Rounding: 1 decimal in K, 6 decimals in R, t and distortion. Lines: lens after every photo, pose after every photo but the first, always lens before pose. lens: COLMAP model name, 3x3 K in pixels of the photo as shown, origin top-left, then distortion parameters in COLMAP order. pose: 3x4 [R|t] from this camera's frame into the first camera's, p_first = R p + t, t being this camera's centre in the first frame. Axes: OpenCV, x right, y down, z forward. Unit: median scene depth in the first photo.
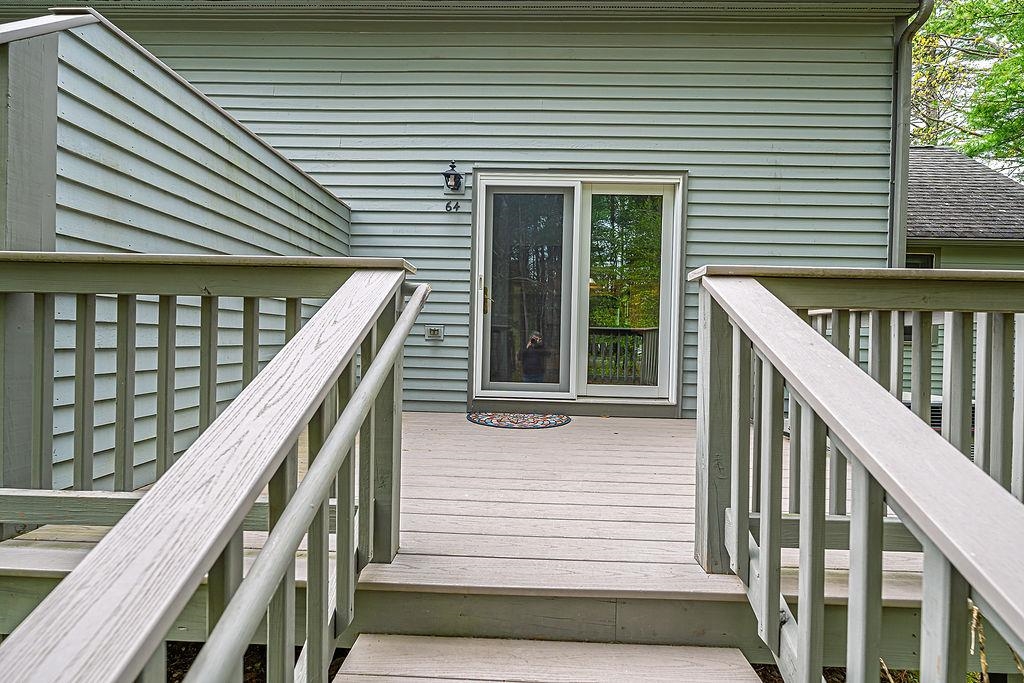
lens RADIAL K [[414.6, 0, 512.0], [0, 414.6, 341.5], [0, 0, 1]] dist [0.030103, -0.000052]
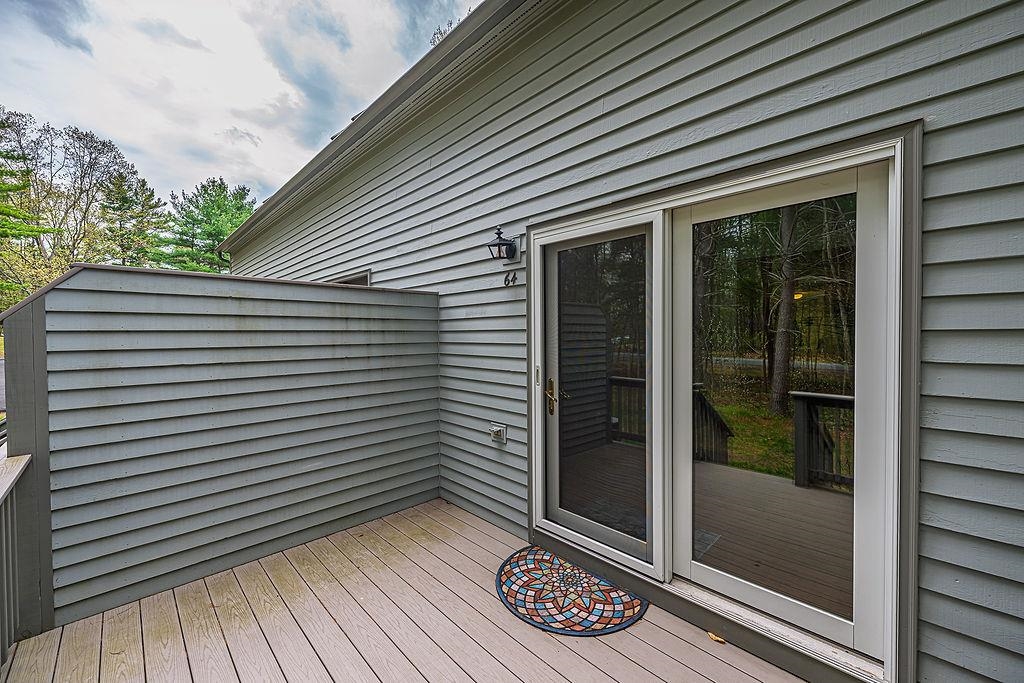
lens RADIAL K [[414.6, 0, 512.0], [0, 414.6, 341.5], [0, 0, 1]] dist [0.030103, -0.000052]
pose [[0.711120, -0.015359, -0.702903, 0.424271], [0.026573, 0.999634, 0.005040, -0.208681], [0.702568, -0.022262, 0.711268, 0.430665]]
